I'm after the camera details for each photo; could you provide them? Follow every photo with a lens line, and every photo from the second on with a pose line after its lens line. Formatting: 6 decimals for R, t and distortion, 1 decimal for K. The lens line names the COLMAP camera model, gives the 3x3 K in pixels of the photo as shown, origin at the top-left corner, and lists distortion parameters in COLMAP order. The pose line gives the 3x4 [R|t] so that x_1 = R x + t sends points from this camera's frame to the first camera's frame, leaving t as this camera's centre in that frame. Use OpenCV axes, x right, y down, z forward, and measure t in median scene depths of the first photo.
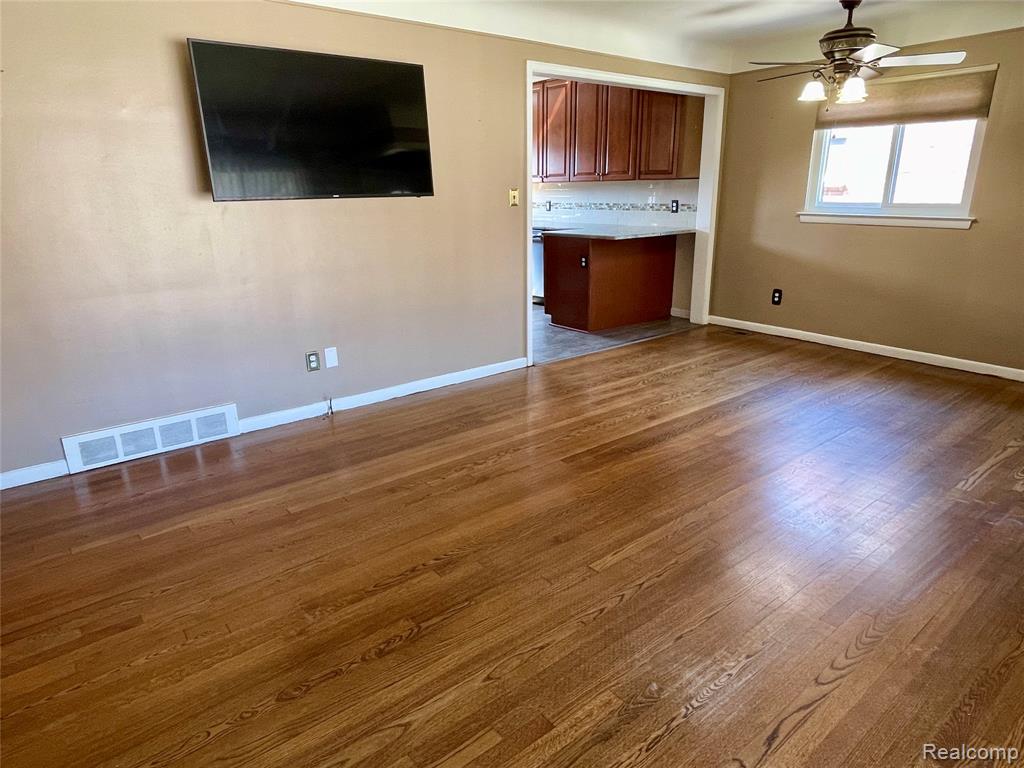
lens RADIAL K [[624.3, 0, 512.0], [0, 624.3, 384.0], [0, 0, 1]] dist [-0.006602, 0.002269]
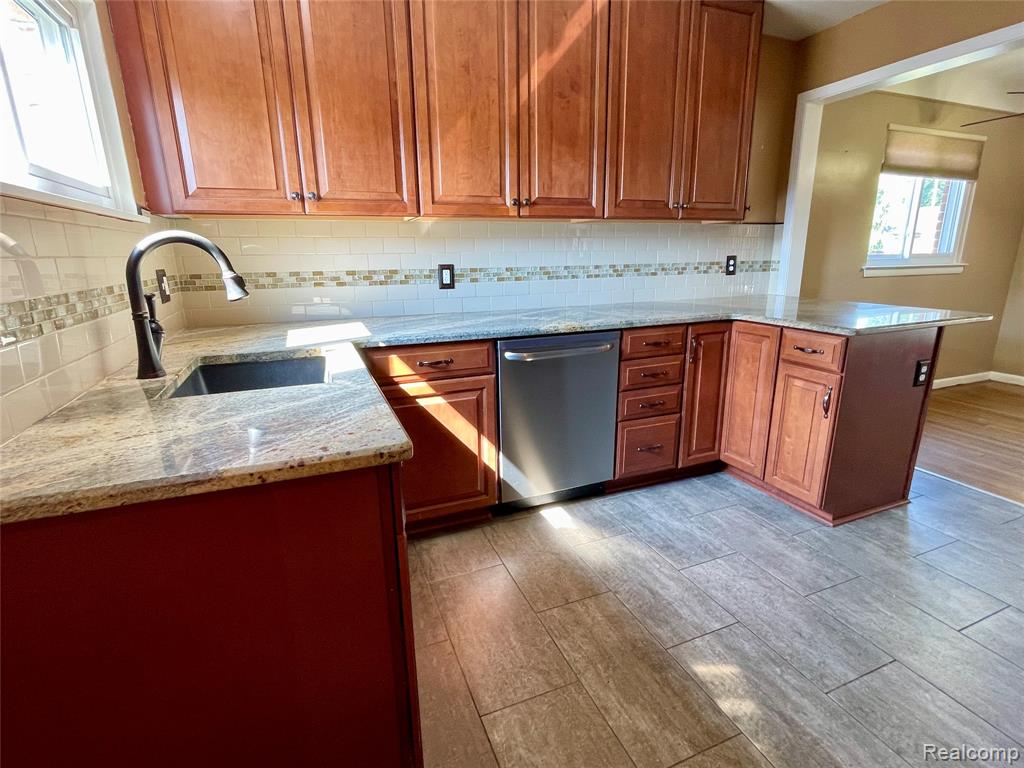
lens RADIAL K [[493.6, 0, 512.0], [0, 493.6, 384.0], [0, 0, 1]] dist [-0.001440, -0.000081]
pose [[0.280283, -0.236310, 0.930376, -0.342607], [0.295723, 0.943341, 0.150514, -0.348977], [-0.913230, 0.232947, 0.334285, 1.188300]]
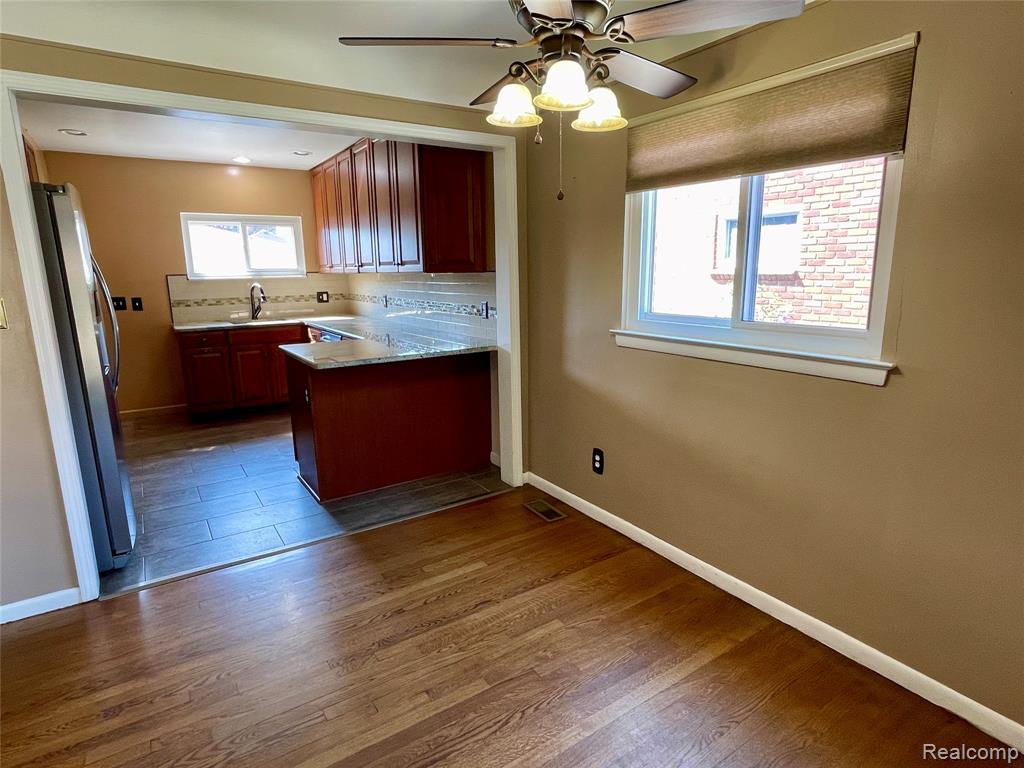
lens RADIAL K [[564.4, 0, 512.0], [0, 564.4, 384.0], [0, 0, 1]] dist [-0.001915, -0.001713]
pose [[0.996324, 0.017206, -0.083924, 0.387321], [-0.025544, 0.994728, -0.099314, -0.158437], [0.081772, 0.101093, 0.991511, 0.439472]]
